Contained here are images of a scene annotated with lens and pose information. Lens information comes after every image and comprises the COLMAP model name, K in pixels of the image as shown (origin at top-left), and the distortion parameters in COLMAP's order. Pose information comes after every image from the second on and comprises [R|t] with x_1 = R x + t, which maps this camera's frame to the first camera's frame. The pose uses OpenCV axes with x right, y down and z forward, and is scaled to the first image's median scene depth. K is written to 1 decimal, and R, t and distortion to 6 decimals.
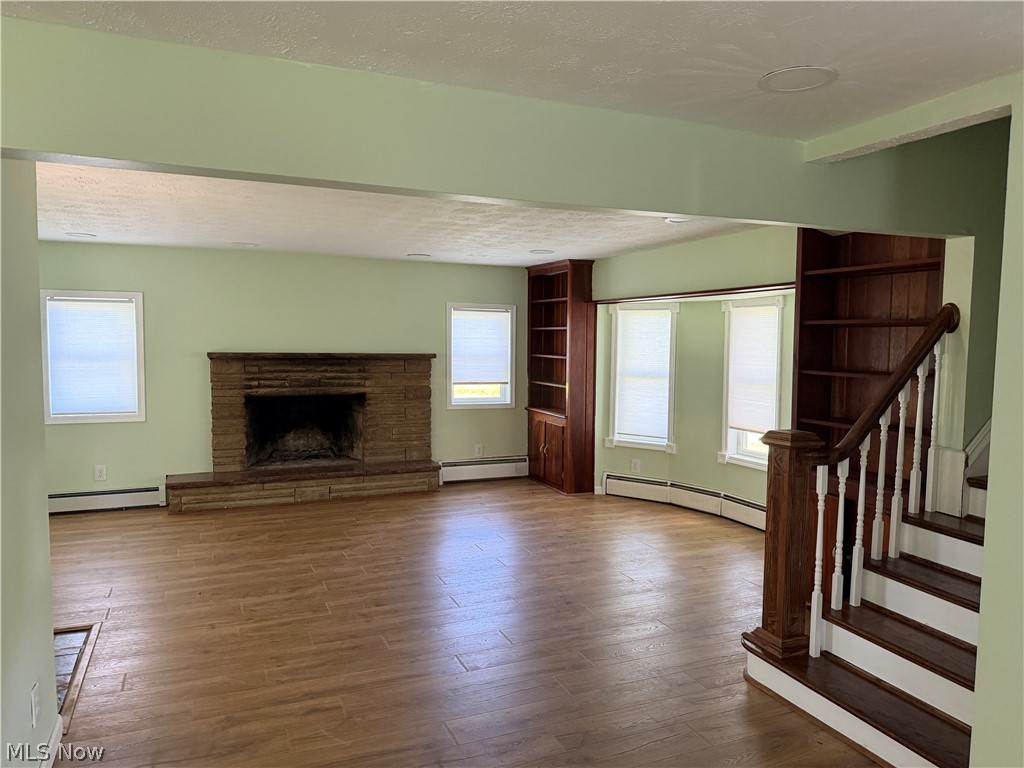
lens RADIAL K [[720.1, 0, 516.7], [0, 720.1, 383.8], [0, 0, 1]] dist [0.070995, -0.060499]
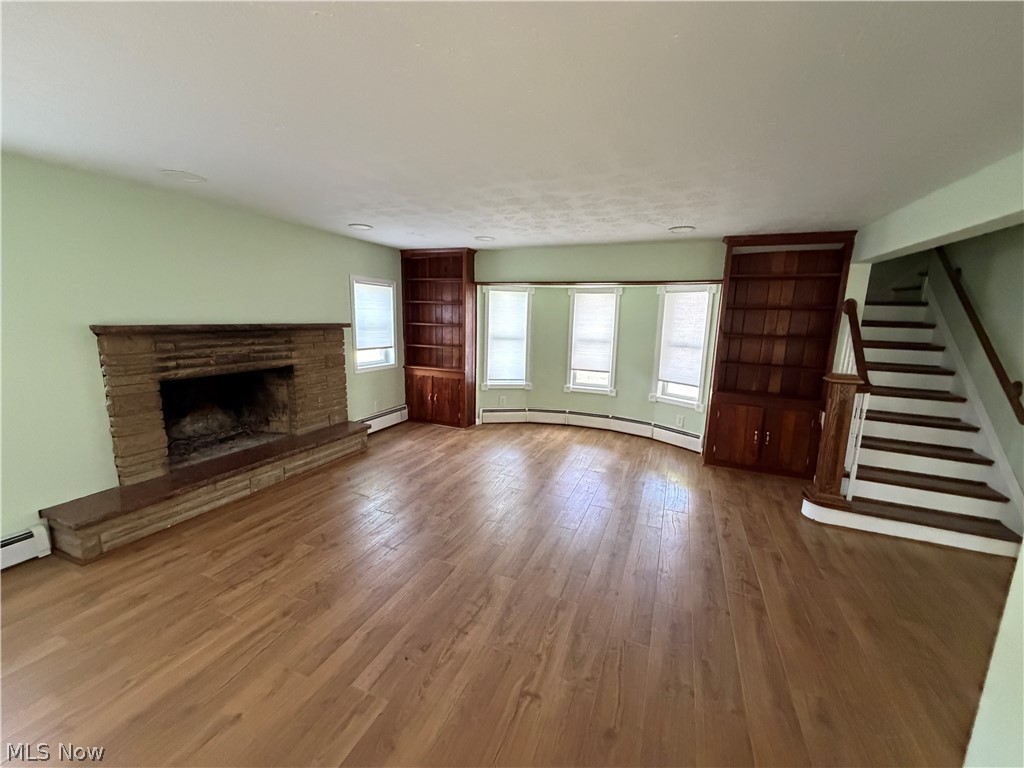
lens RADIAL K [[409.1, 0, 504.5], [0, 409.1, 384.2], [0, 0, 1]] dist [-0.000561, 0.001043]
pose [[0.721247, -0.109125, 0.684028, -0.401215], [0.026833, 0.991173, 0.129831, -0.026375], [-0.692158, -0.075286, 0.717809, 0.425468]]
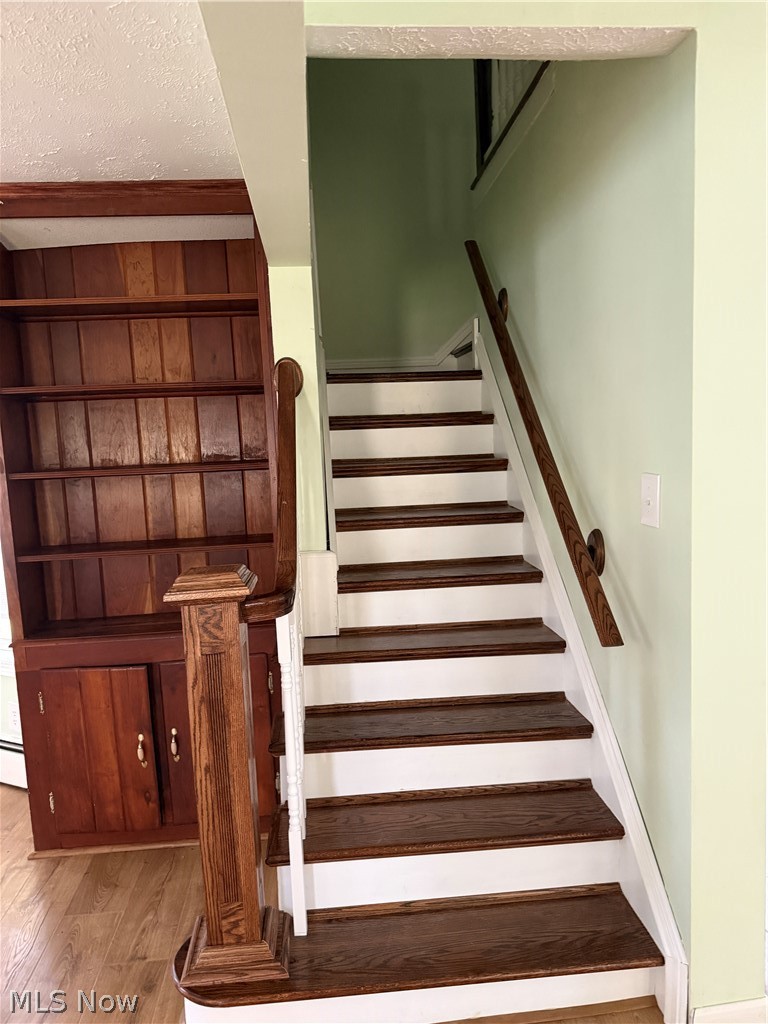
lens RADIAL K [[720.1, 0, 382.2], [0, 720.1, 522.7], [0, 0, 1]] dist [0.070995, -0.060499]
pose [[0.306446, -0.135593, 0.942181, -0.042676], [0.110221, 0.988199, 0.106366, -0.006354], [-0.945485, 0.071253, 0.317775, 0.347348]]
